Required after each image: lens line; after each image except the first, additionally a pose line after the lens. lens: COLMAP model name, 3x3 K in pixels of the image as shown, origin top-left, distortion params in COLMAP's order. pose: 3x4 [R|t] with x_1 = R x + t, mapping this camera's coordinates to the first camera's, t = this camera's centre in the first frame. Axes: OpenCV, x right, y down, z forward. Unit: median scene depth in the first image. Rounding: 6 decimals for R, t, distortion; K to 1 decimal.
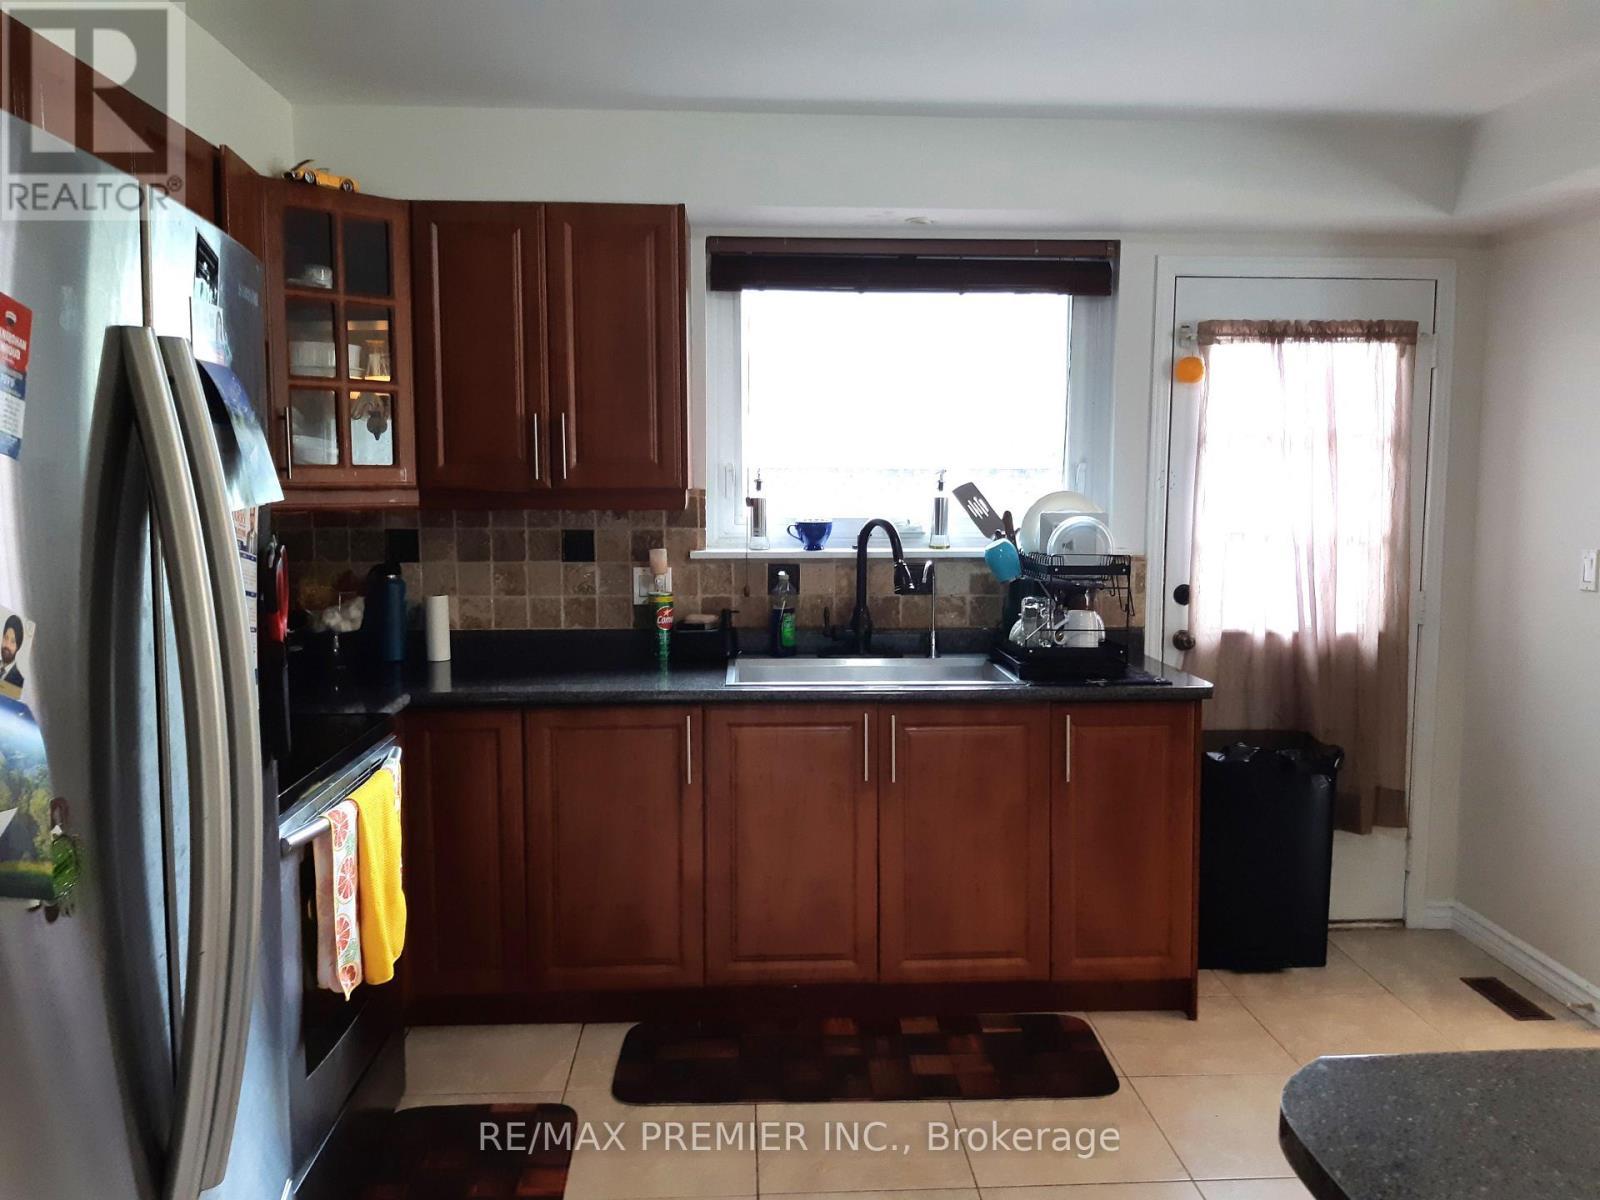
lens RADIAL K [[1249.3, 0, 800.9], [0, 1249.3, 592.3], [0, 0, 1]] dist [0.099340, -0.187868]
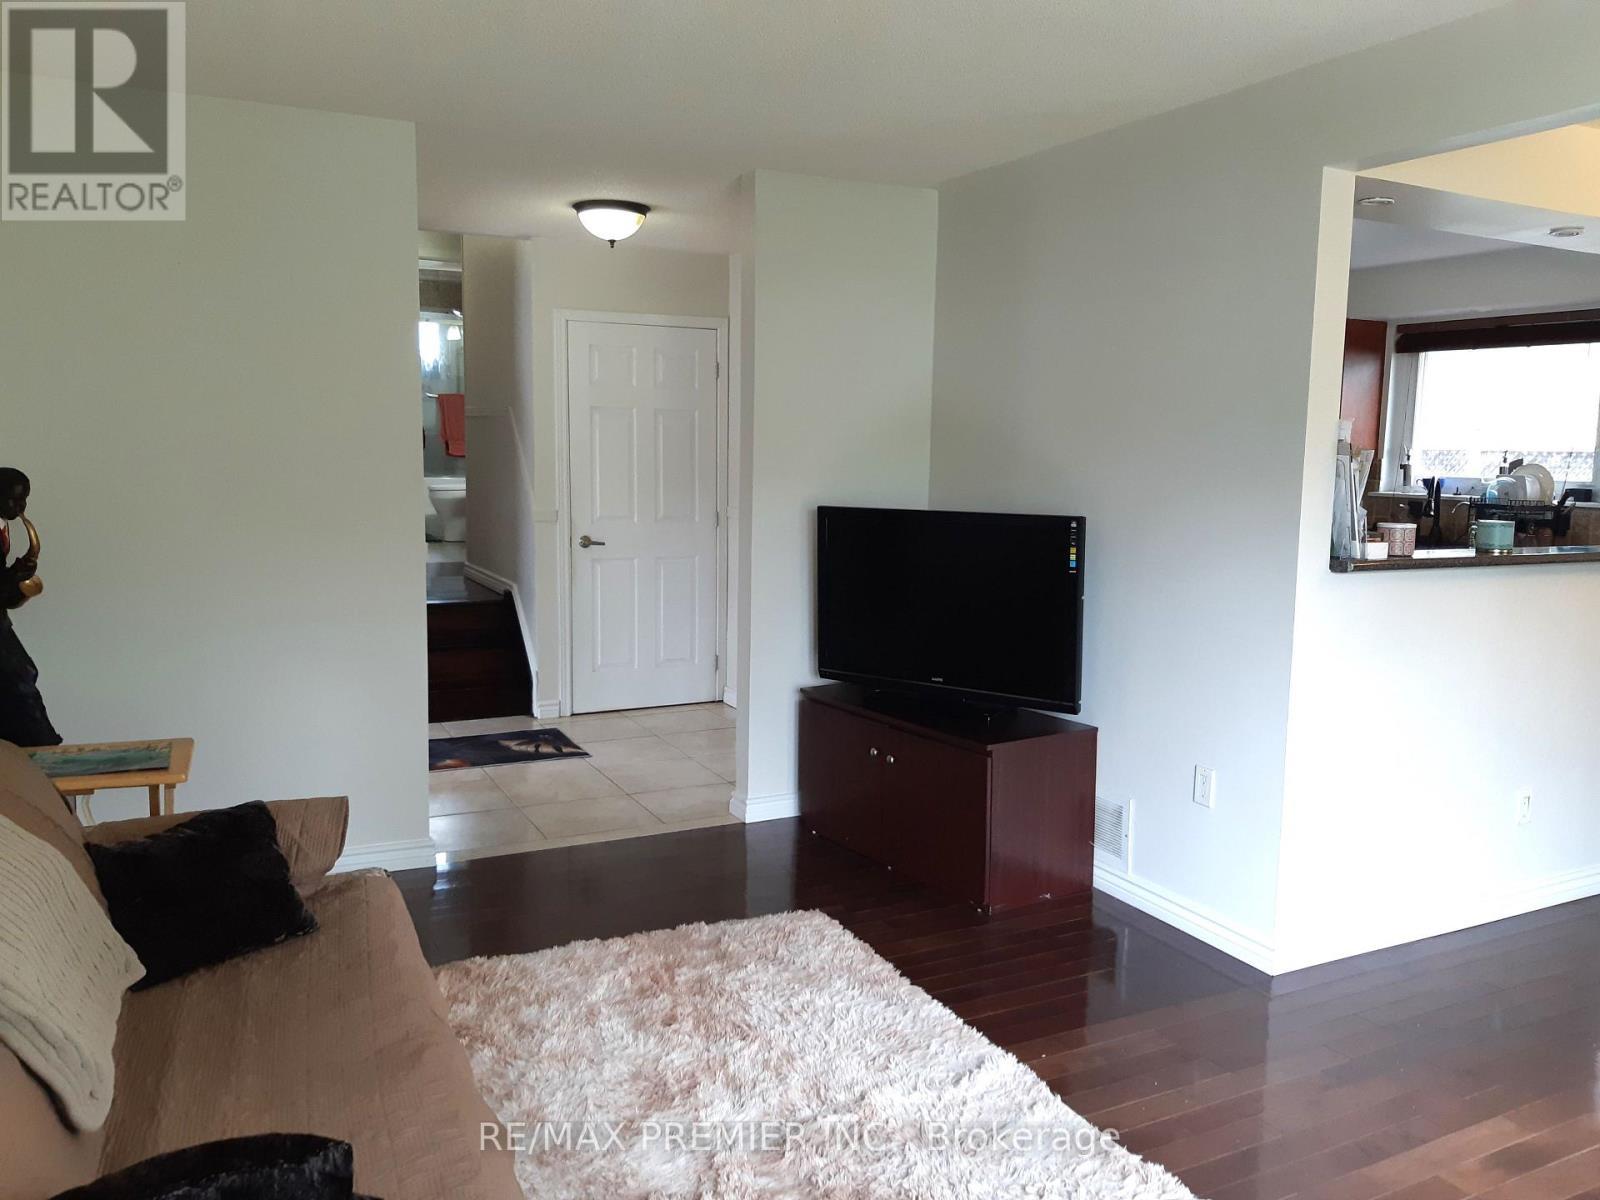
lens RADIAL K [[1239.3, 0, 800.0], [0, 1239.3, 600.0], [0, 0, 1]] dist [0.059952, -0.120634]
pose [[0.396099, 0.118796, -0.910491, 1.307609], [-0.106129, 0.990873, 0.083114, 0.064211], [0.912054, 0.063708, 0.405091, -0.543574]]
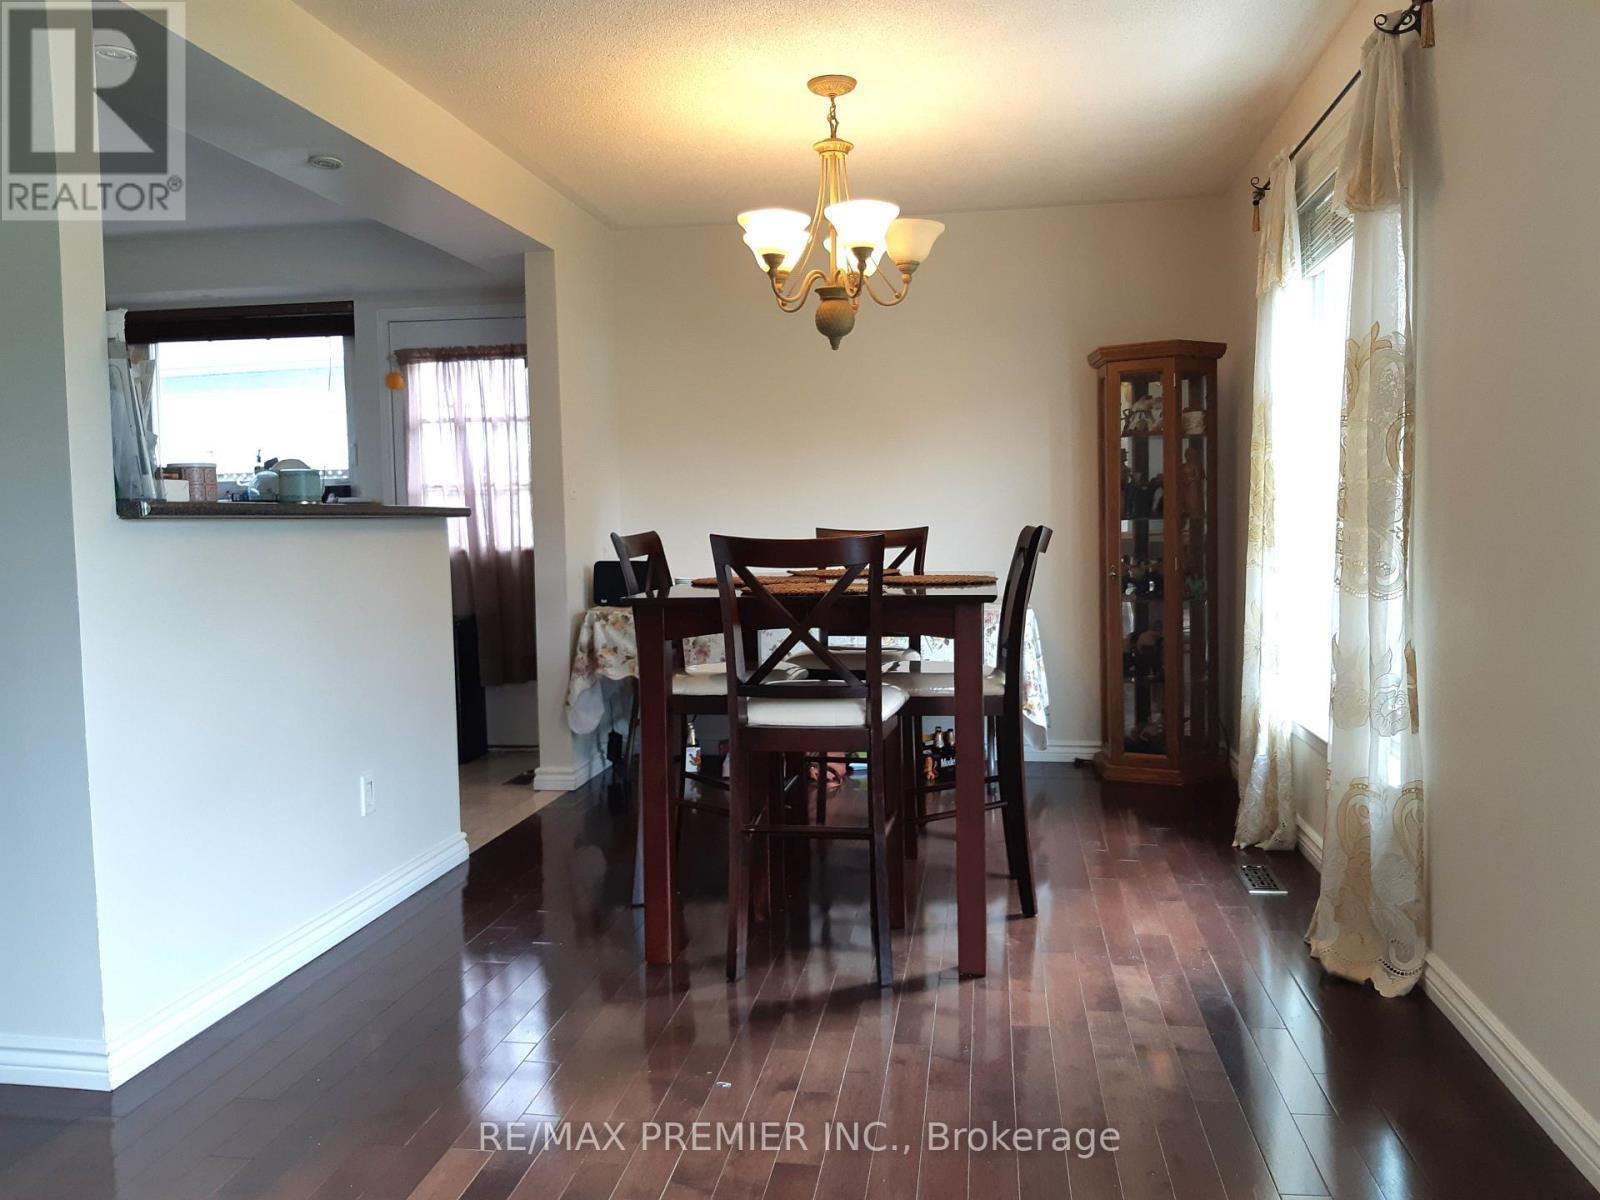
lens RADIAL K [[1249.3, 0, 800.9], [0, 1249.3, 592.3], [0, 0, 1]] dist [0.099340, -0.187868]
pose [[0.976687, -0.007017, -0.214552, 1.136227], [-0.000504, 0.999388, -0.034979, 0.139884], [0.214667, 0.034272, 0.976086, -0.408852]]
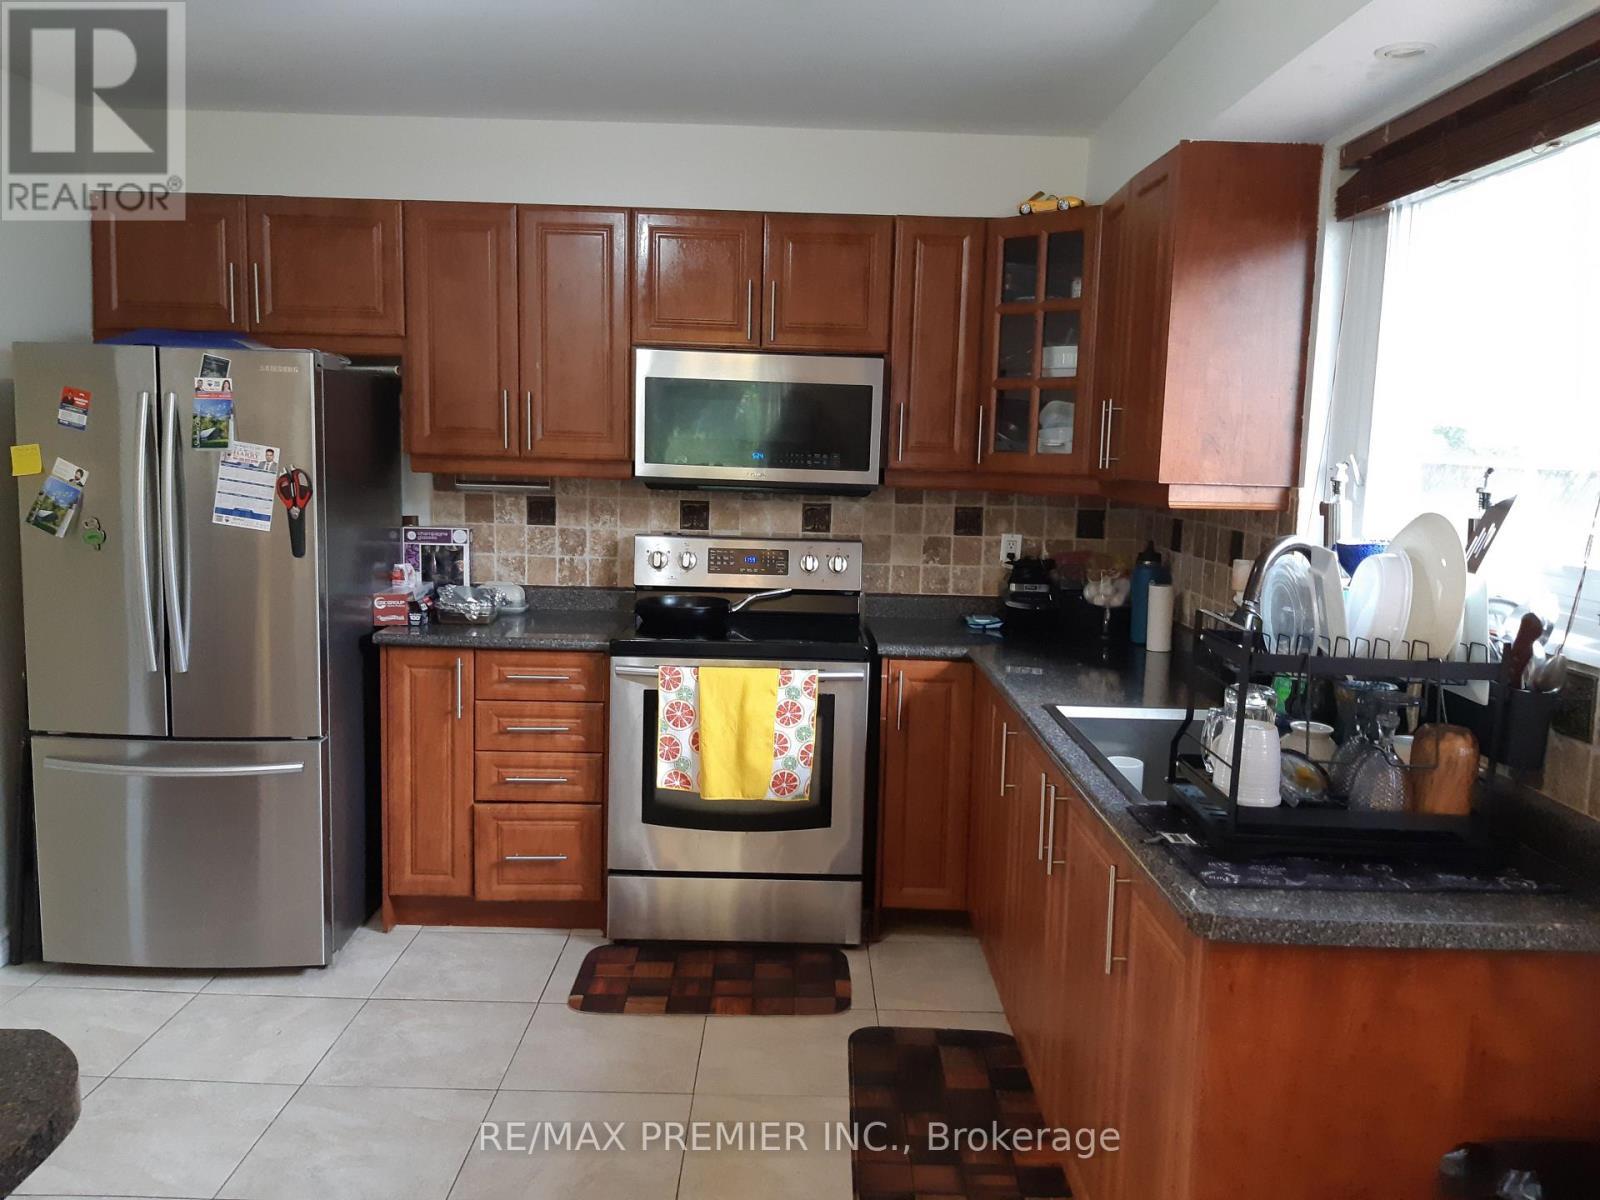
lens RADIAL K [[1249.3, 0, 800.9], [0, 1249.3, 592.3], [0, 0, 1]] dist [0.099340, -0.187868]
pose [[-0.054625, 0.115006, -0.991862, 0.700887], [-0.125205, 0.984716, 0.121073, -0.075444], [0.990626, 0.130799, -0.039391, 0.738091]]
